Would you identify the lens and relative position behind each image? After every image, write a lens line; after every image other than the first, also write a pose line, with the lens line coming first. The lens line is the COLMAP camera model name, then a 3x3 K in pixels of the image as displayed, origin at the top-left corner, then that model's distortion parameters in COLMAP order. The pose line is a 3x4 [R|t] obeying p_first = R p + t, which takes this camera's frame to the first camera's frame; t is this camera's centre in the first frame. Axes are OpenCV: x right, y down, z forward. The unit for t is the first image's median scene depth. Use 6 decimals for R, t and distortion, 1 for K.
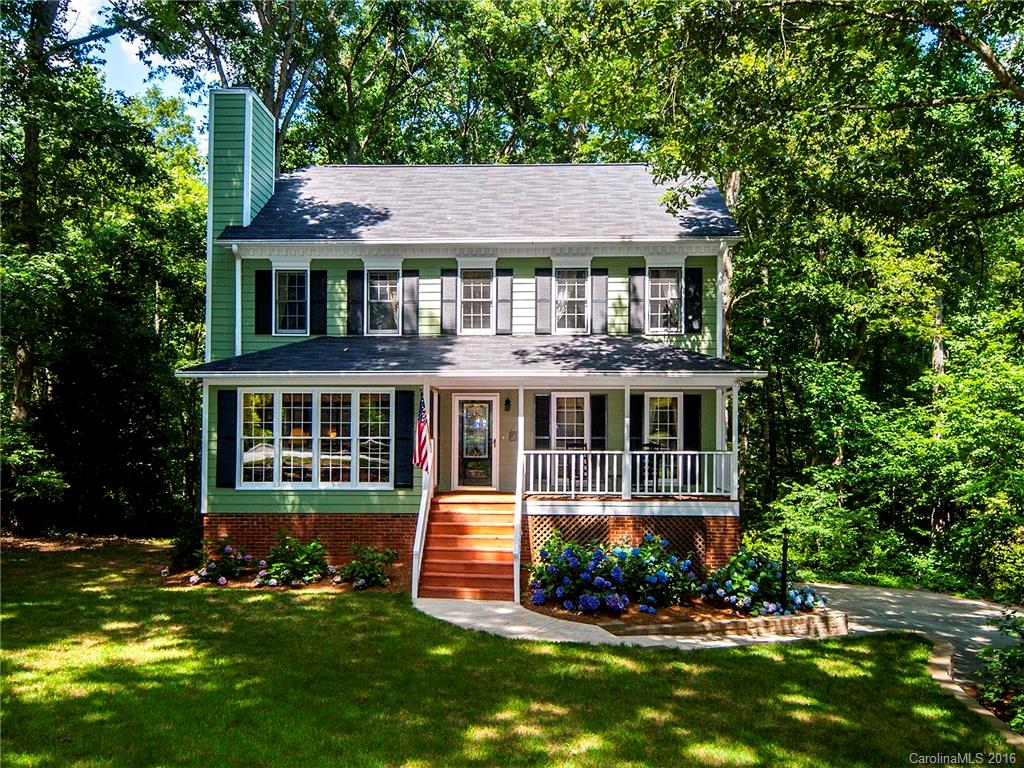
lens RADIAL K [[846.3, 0, 515.5], [0, 846.3, 387.9], [0, 0, 1]] dist [0.031917, -0.004434]
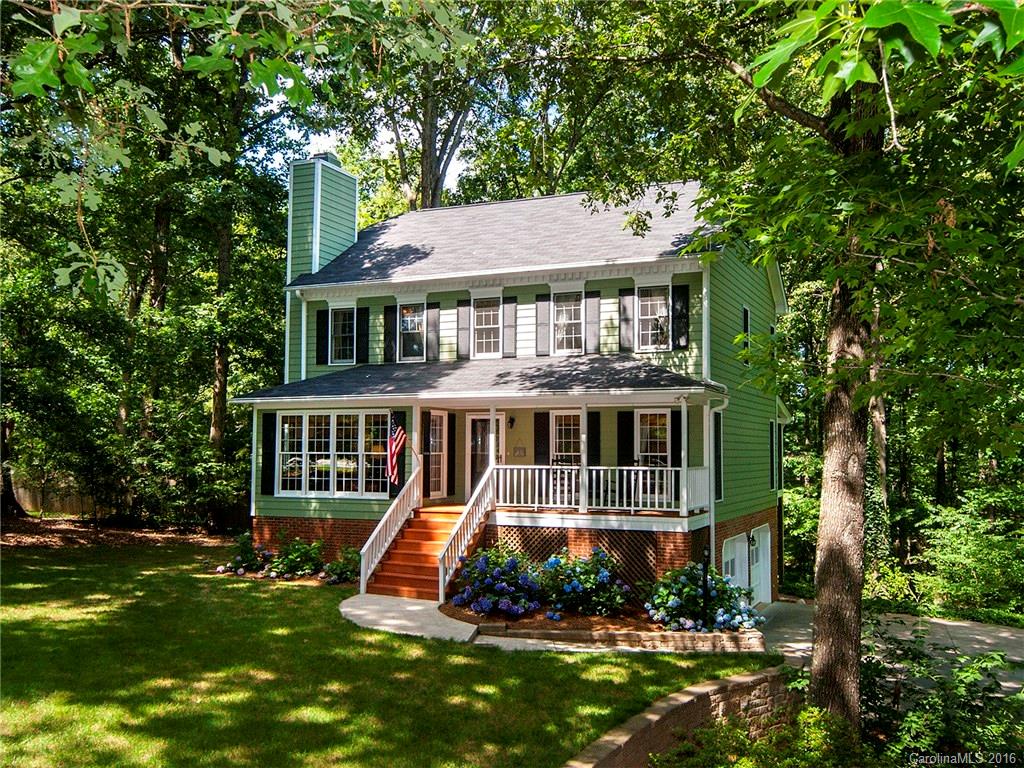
lens RADIAL K [[846.3, 0, 515.5], [0, 846.3, 387.9], [0, 0, 1]] dist [0.031917, -0.004434]
pose [[0.941763, -0.023921, -0.335425, 0.358984], [0.017161, 0.999586, -0.023103, 0.000429], [0.335838, 0.016001, 0.941784, -0.010957]]
